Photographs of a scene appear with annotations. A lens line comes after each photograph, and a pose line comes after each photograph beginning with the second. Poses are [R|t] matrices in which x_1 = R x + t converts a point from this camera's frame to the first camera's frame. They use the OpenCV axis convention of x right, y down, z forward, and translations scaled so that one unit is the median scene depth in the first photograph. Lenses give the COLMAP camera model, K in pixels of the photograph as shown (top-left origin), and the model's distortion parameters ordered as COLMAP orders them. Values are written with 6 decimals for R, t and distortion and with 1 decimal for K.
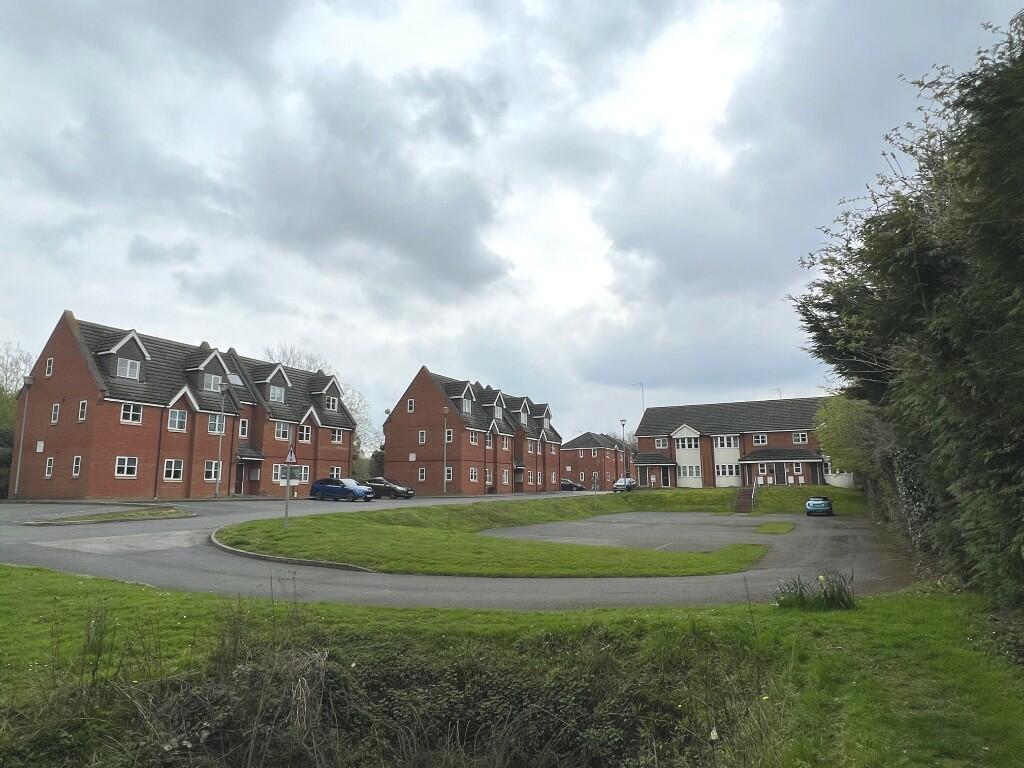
lens RADIAL K [[620.8, 0, 513.6], [0, 620.8, 384.0], [0, 0, 1]] dist [-0.021384, -0.000283]
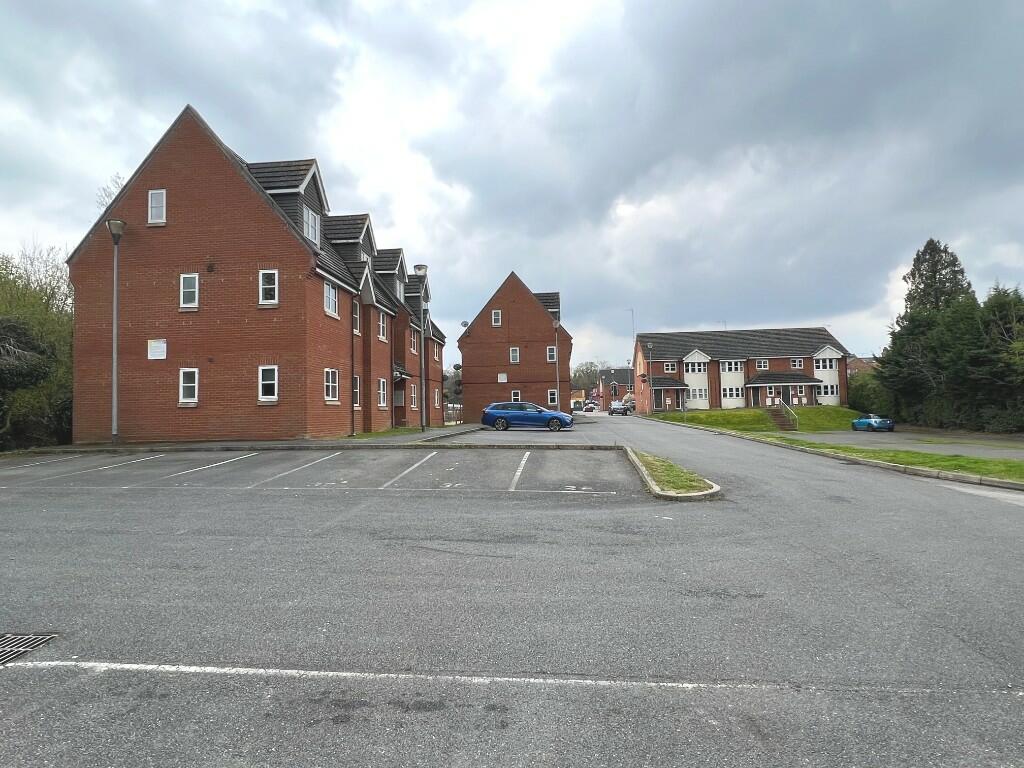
lens RADIAL K [[581.0, 0, 511.9], [0, 581.0, 390.7], [0, 0, 1]] dist [0.052817, 0.000256]
pose [[0.910565, -0.003197, 0.413354, -0.430611], [-0.047586, 0.992511, 0.112502, 0.039397], [-0.410618, -0.122110, 0.903594, 0.235945]]
